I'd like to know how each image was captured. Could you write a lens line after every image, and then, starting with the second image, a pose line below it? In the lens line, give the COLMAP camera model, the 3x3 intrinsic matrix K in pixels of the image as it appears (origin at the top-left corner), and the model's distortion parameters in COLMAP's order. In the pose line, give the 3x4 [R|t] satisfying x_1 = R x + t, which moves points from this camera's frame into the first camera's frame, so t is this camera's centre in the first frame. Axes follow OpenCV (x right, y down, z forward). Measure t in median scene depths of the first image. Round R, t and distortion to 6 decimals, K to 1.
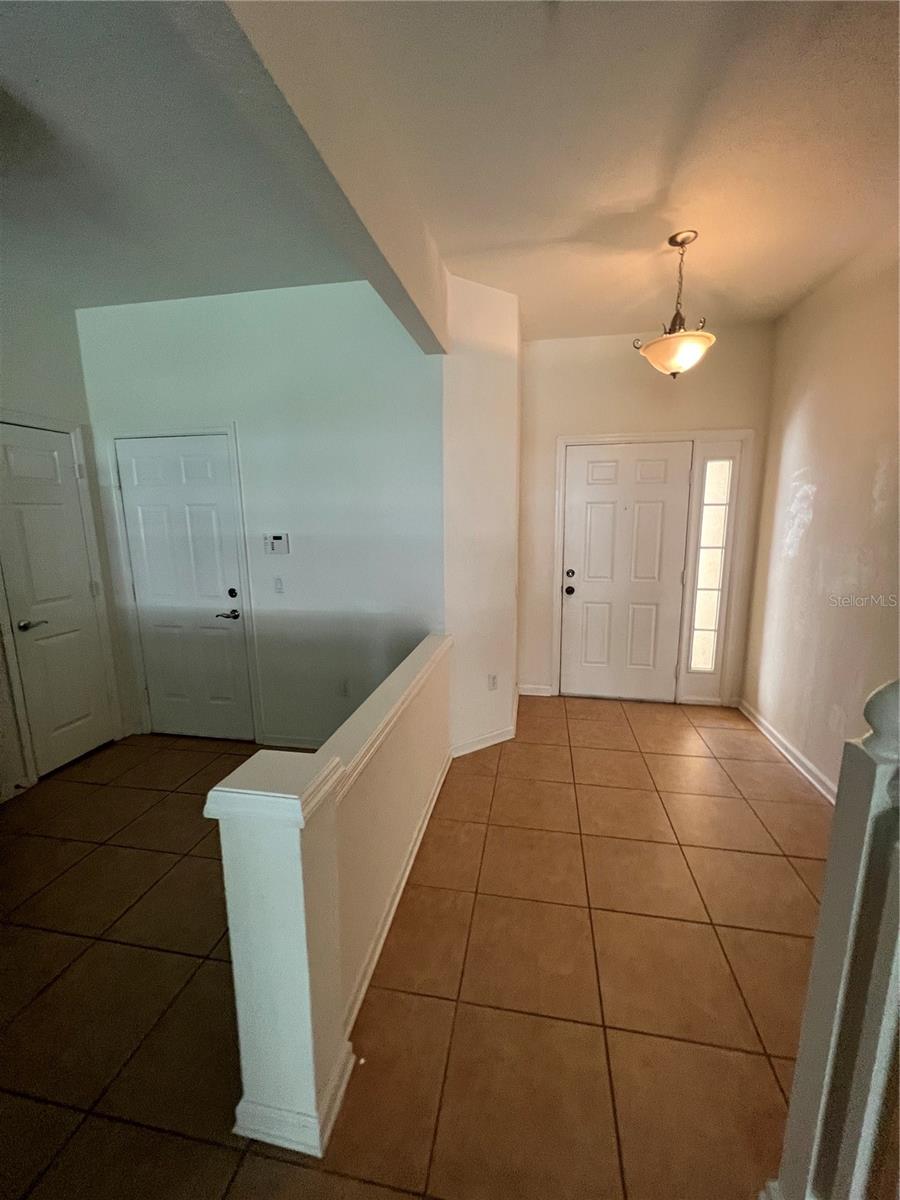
lens RADIAL K [[480.5, 0, 451.4], [0, 480.5, 601.5], [0, 0, 1]] dist [-0.000602, -0.000024]
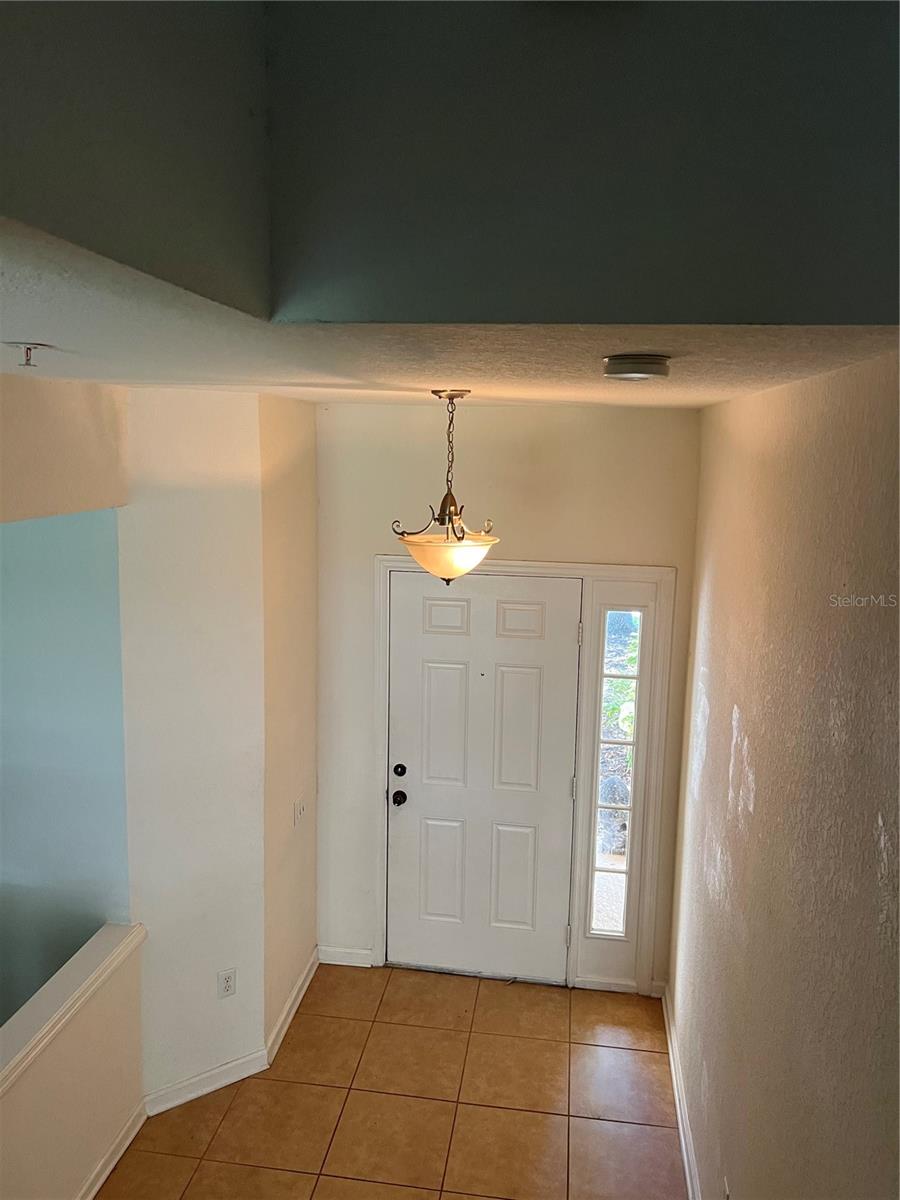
lens RADIAL K [[924.3, 0, 450.5], [0, 924.3, 596.8], [0, 0, 1]] dist [0.006095, -0.001534]
pose [[0.998036, 0.025611, 0.057170, 0.244557], [-0.024355, 0.999449, -0.022556, -0.259267], [-0.057716, 0.021119, 0.998110, -0.180593]]
